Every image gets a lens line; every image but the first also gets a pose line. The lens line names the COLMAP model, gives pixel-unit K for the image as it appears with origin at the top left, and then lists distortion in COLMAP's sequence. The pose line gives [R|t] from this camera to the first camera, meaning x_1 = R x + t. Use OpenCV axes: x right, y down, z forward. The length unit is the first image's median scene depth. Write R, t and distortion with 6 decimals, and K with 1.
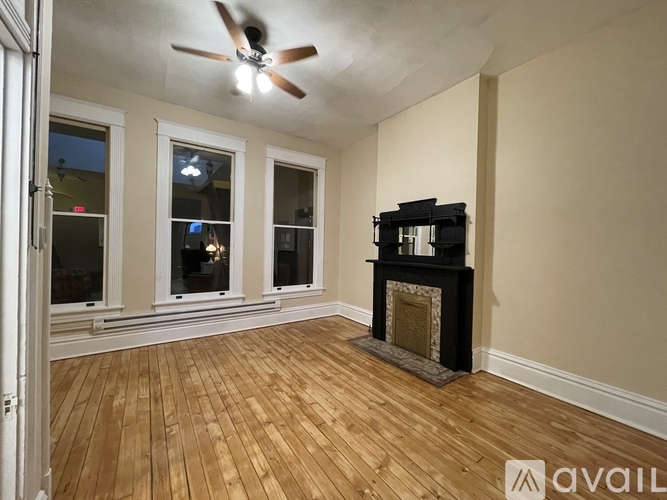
lens RADIAL K [[268.4, 0, 333.5], [0, 268.4, 250.0], [0, 0, 1]] dist [-0.000373, -0.000028]
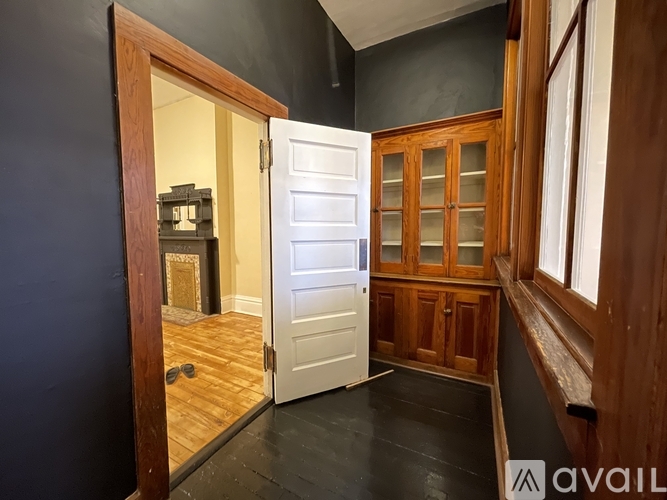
lens RADIAL K [[268.4, 0, 333.5], [0, 268.4, 250.0], [0, 0, 1]] dist [-0.000373, -0.000028]
pose [[0.892537, -0.057238, 0.447327, 0.395357], [0.028960, 0.997140, 0.069807, 0.047490], [-0.450043, -0.049351, 0.891642, -0.426251]]
